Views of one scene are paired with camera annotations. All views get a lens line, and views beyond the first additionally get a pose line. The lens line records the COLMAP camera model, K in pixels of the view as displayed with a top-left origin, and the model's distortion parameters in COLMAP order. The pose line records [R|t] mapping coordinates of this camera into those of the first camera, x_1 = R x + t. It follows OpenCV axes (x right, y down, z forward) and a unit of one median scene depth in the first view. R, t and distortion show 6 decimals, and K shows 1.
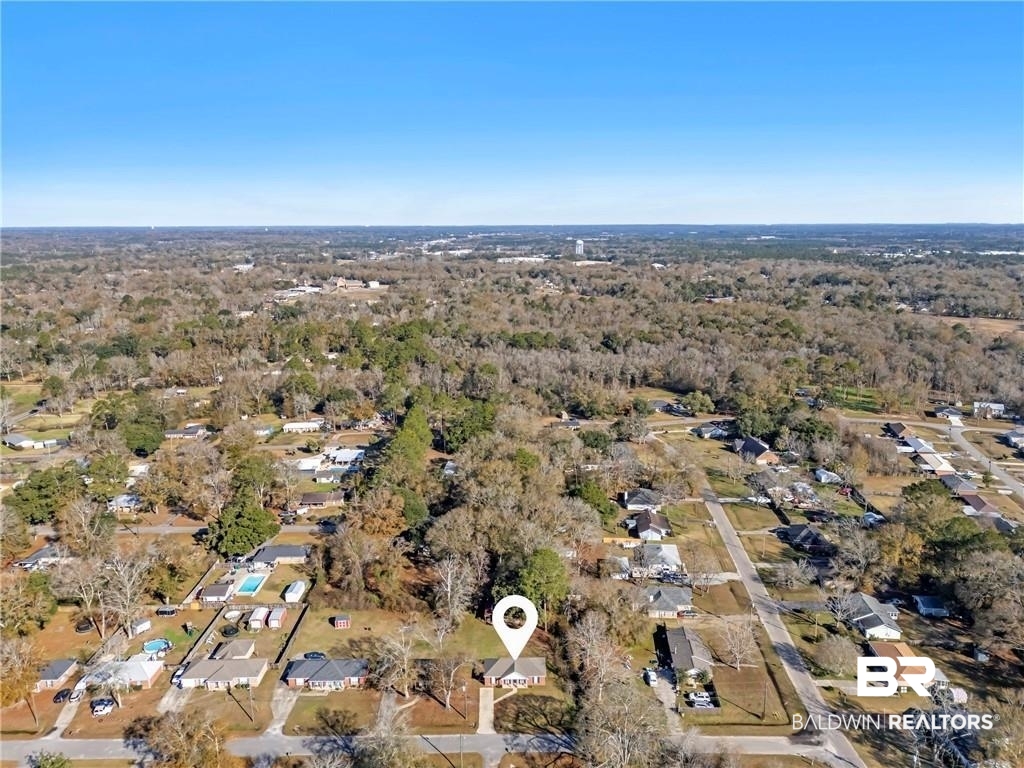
lens RADIAL K [[779.2, 0, 516.9], [0, 779.2, 346.1], [0, 0, 1]] dist [0.073920, -0.049115]
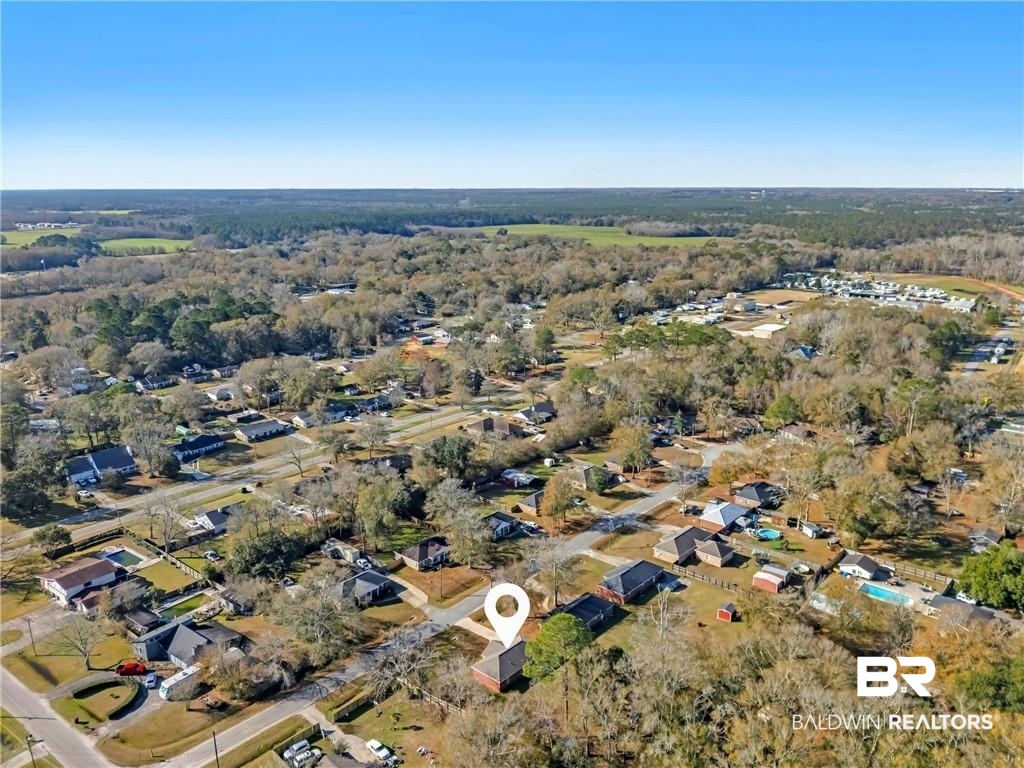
lens RADIAL K [[770.2, 0, 515.5], [0, 770.2, 395.8], [0, 0, 1]] dist [0.096160, -0.189101]
pose [[-0.668788, 0.207658, -0.713863, 0.341866], [-0.107142, 0.923255, 0.368946, -0.105201], [0.735692, 0.323231, -0.595213, 0.907472]]
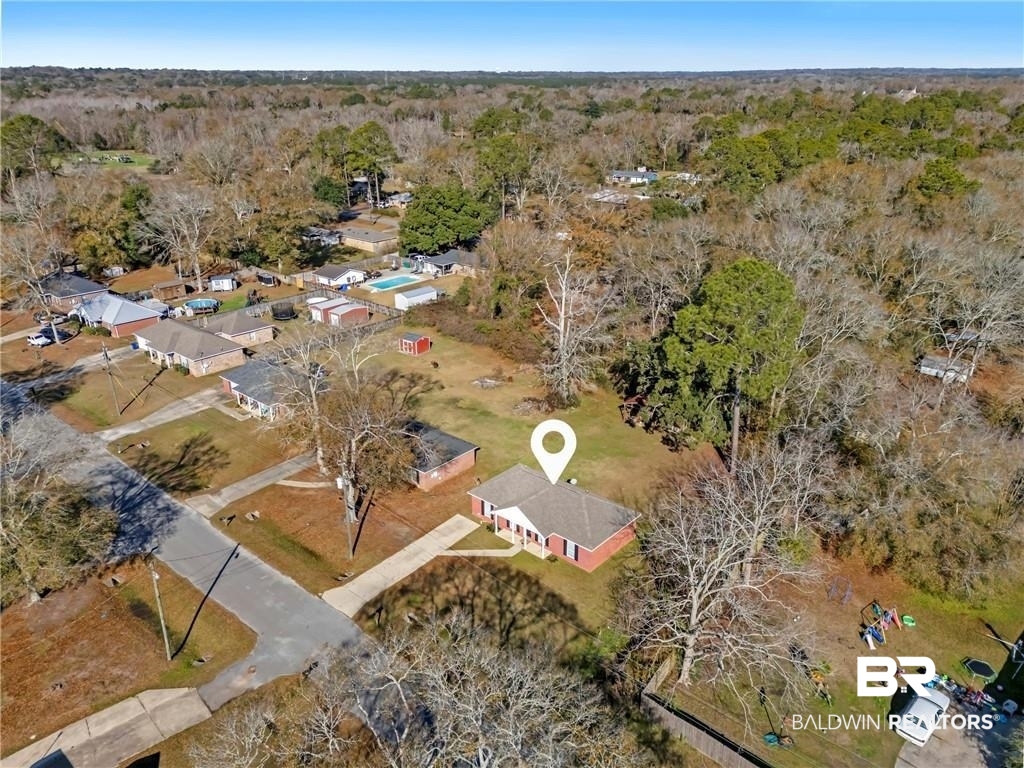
lens RADIAL K [[757.9, 0, 512.0], [0, 757.9, 384.0], [0, 0, 1]] dist [0.092845, -0.069738]
pose [[0.748651, 0.254259, -0.612270, 0.128284], [-0.109291, 0.958231, 0.264291, 0.161633], [0.653894, -0.130946, 0.745168, 0.456767]]
